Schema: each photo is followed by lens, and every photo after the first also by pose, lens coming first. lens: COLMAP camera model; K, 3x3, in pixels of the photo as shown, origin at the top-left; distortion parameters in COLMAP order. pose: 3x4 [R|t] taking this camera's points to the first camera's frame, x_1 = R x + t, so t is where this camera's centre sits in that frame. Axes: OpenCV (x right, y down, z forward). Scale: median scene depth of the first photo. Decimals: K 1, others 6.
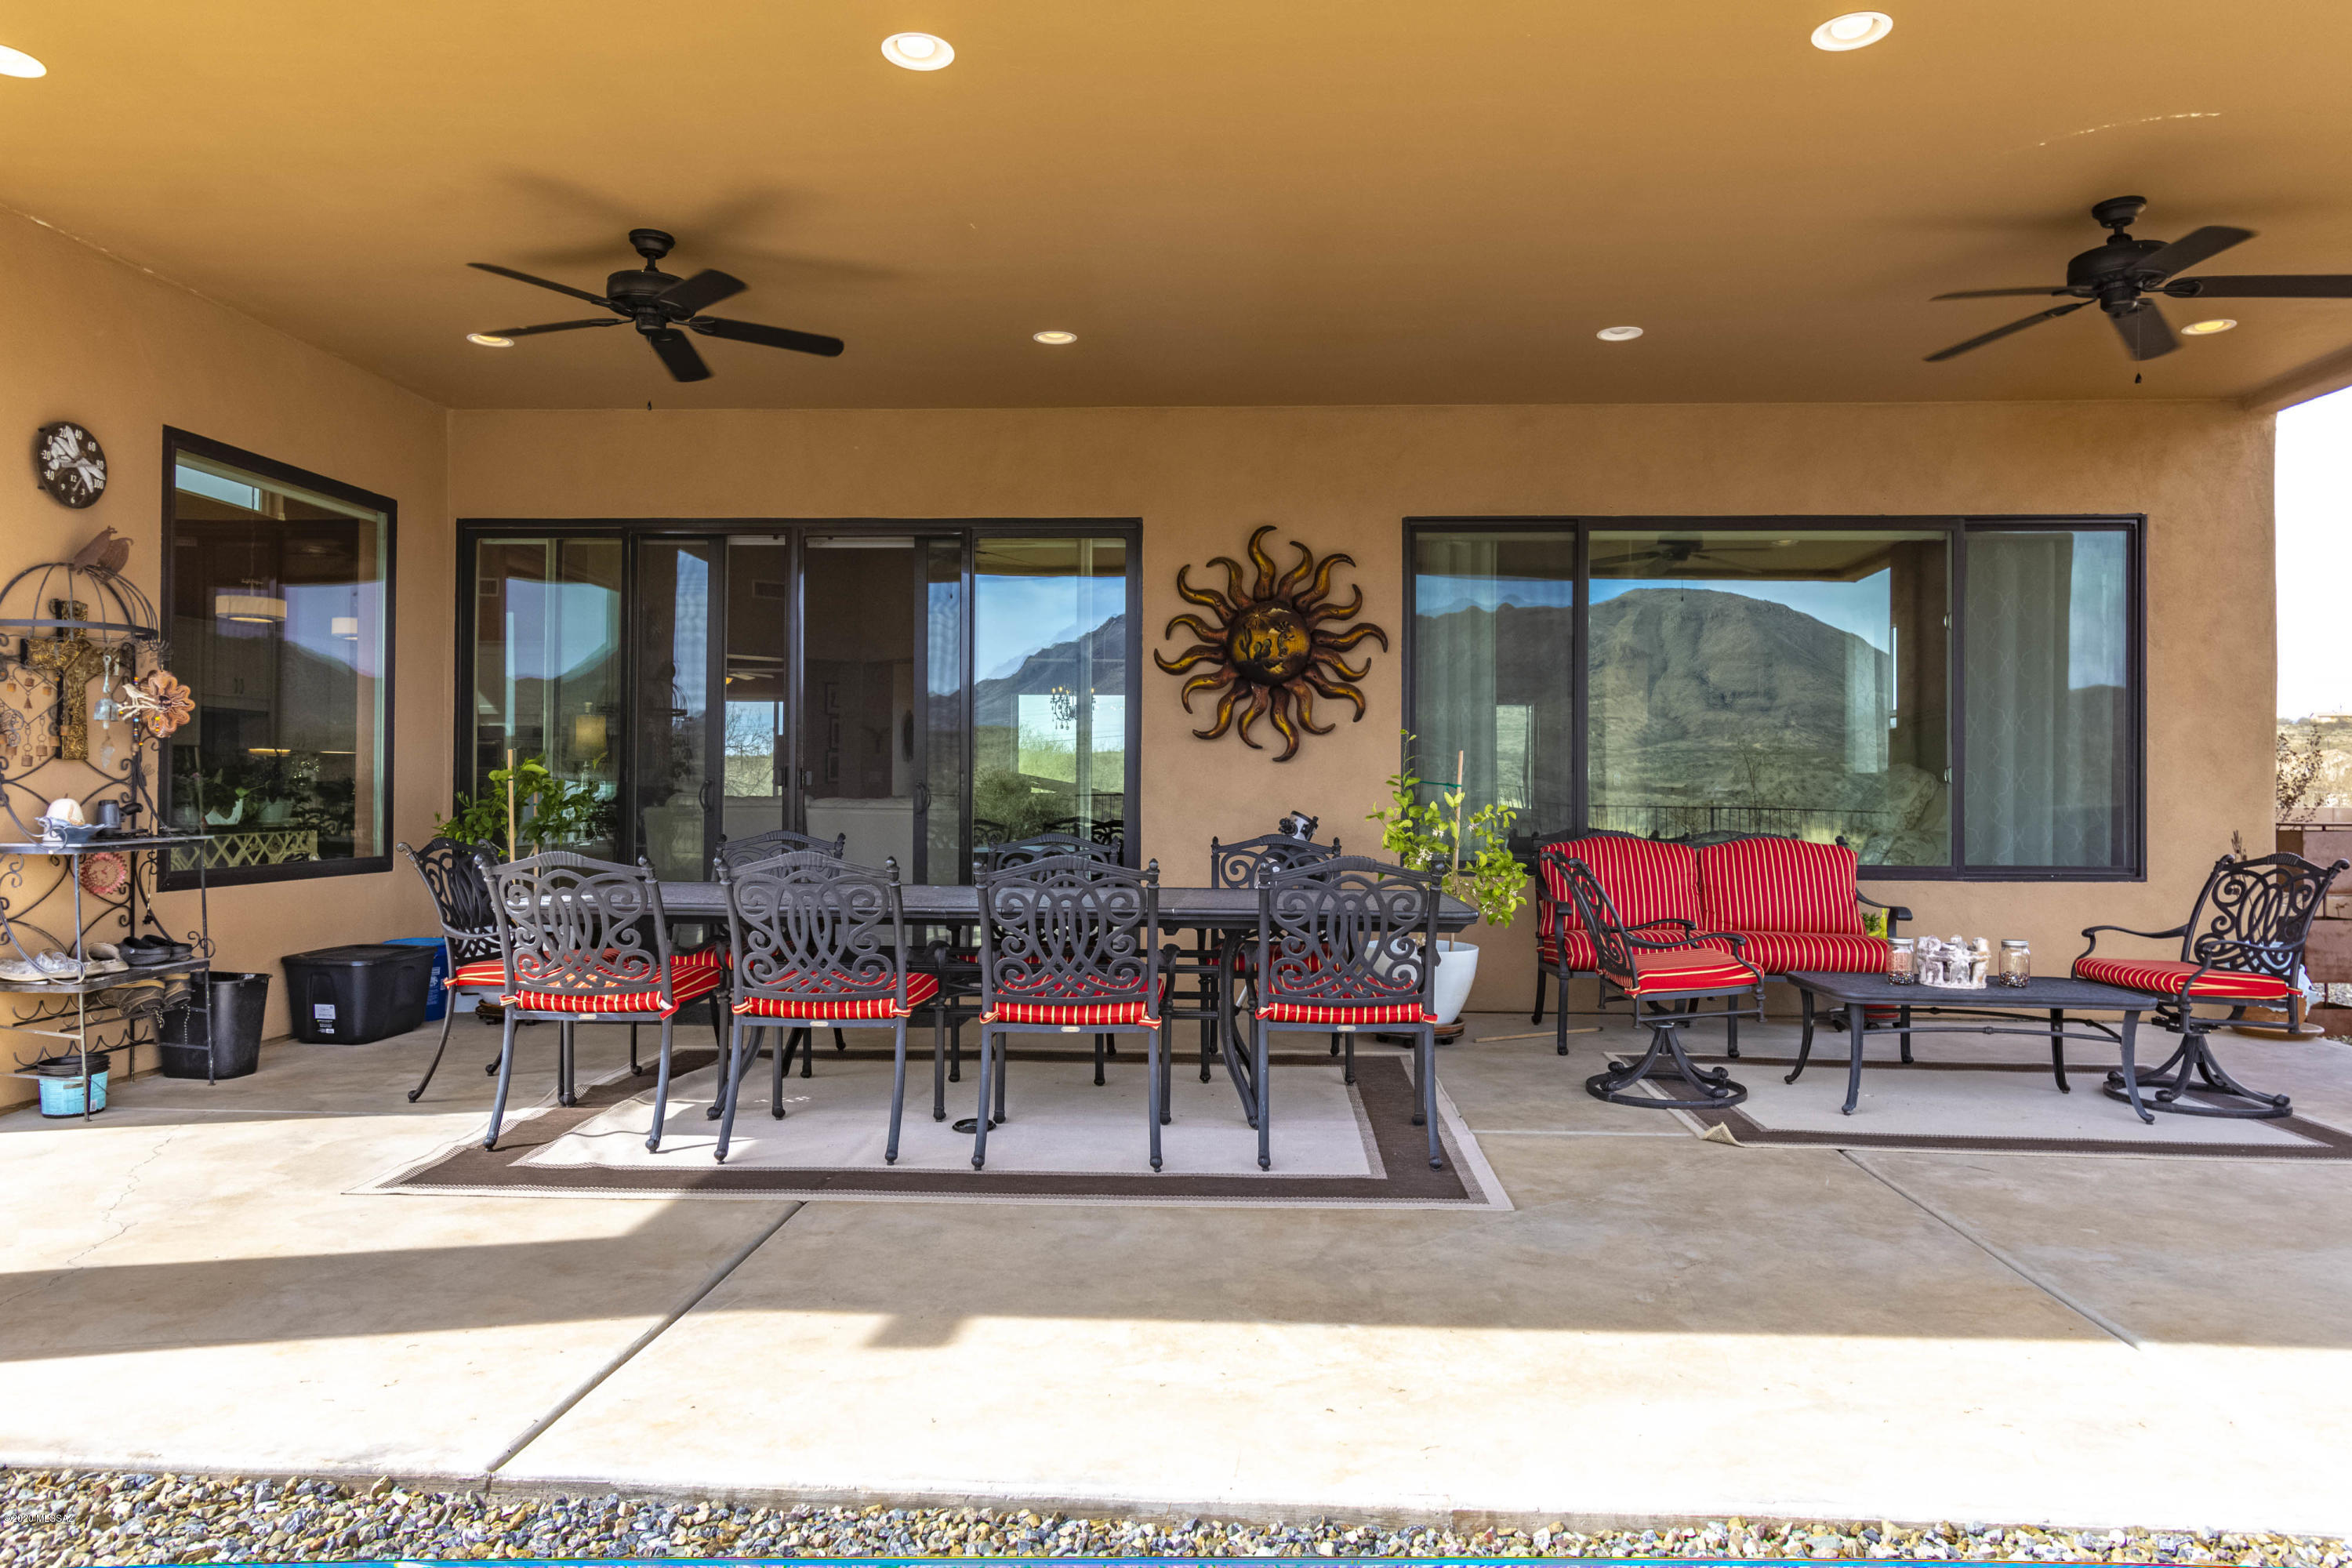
lens RADIAL K [[1441.3, 0, 1176.0], [0, 1441.3, 784.0], [0, 0, 1]] dist [-0.028355, -0.000413]
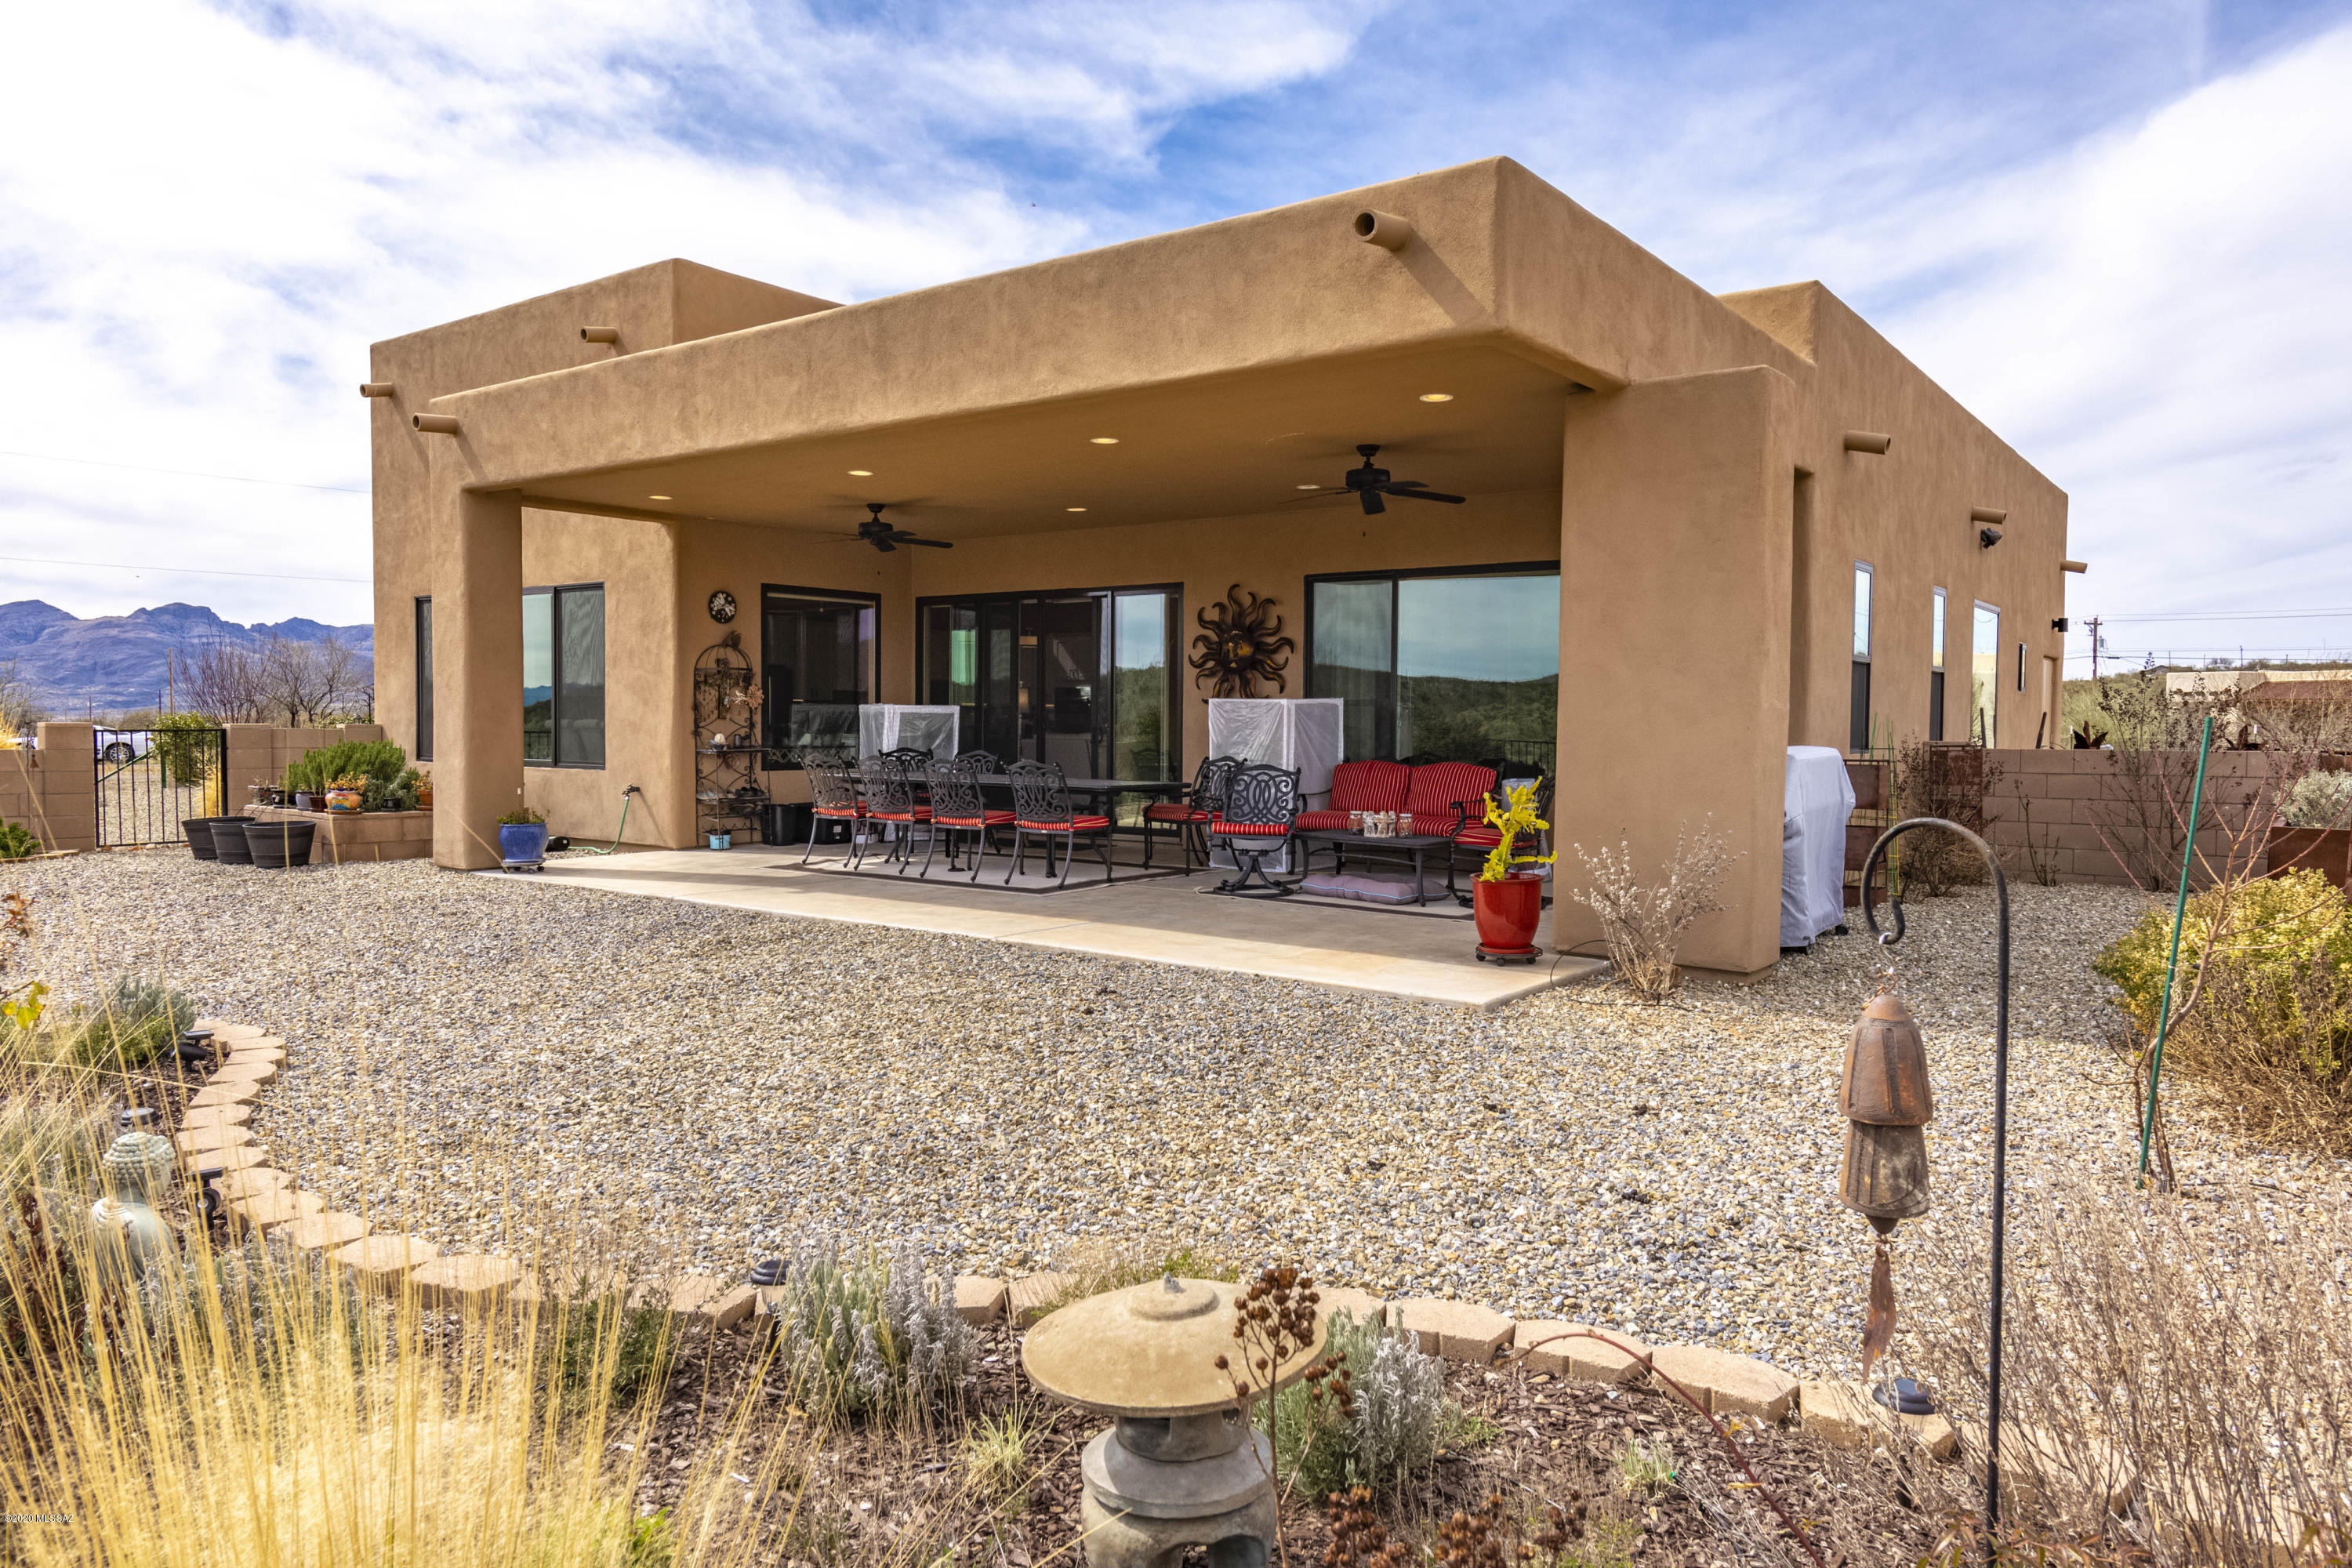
lens RADIAL K [[1502.8, 0, 1176.0], [0, 1502.8, 784.0], [0, 0, 1]] dist [0.000379, 0.000021]
pose [[0.825714, 0.025088, -0.563531, 1.382958], [0.001434, 0.998914, 0.046573, -0.023392], [0.564088, -0.039264, 0.824781, -0.778554]]
